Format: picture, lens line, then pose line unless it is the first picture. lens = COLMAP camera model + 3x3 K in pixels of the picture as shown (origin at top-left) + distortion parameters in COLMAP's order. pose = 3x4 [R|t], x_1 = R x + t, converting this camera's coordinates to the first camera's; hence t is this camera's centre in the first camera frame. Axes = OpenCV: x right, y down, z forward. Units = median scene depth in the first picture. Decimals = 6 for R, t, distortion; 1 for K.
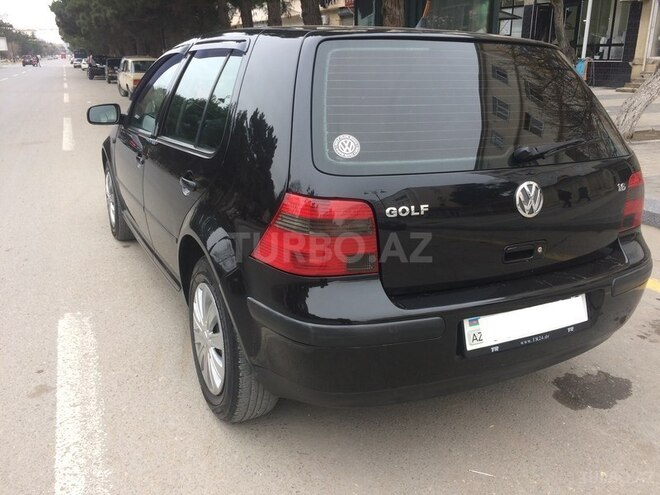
lens RADIAL K [[563.4, 0, 330.0], [0, 563.4, 247.5], [0, 0, 1]] dist [0.090014, -0.123434]
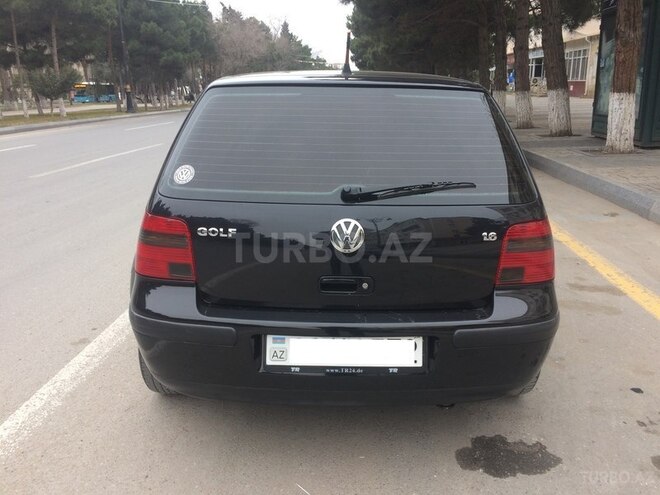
lens RADIAL K [[563.4, 0, 330.0], [0, 563.4, 247.5], [0, 0, 1]] dist [0.090014, -0.123434]
pose [[0.888064, 0.116887, -0.444613, 0.790782], [-0.135461, 0.990731, -0.010108, -0.048193], [0.439310, 0.069204, 0.895666, 0.049311]]
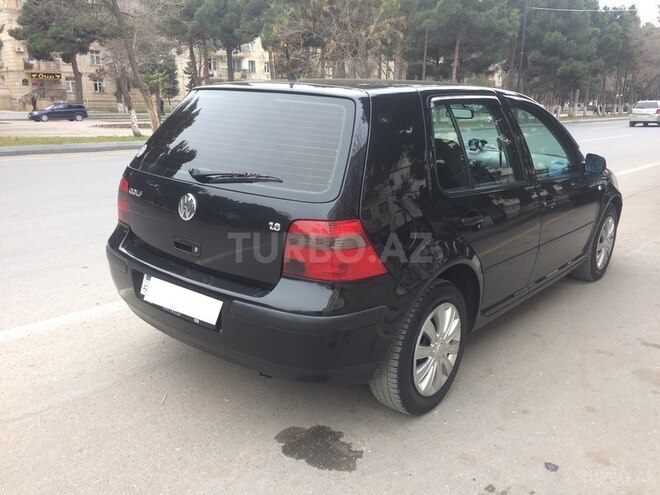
lens RADIAL K [[563.4, 0, 330.0], [0, 563.4, 247.5], [0, 0, 1]] dist [0.090014, -0.123434]
pose [[0.395536, 0.240433, -0.886422, 1.686945], [-0.299903, 0.946035, 0.122781, -0.258818], [0.868107, 0.217276, 0.446298, 0.717190]]
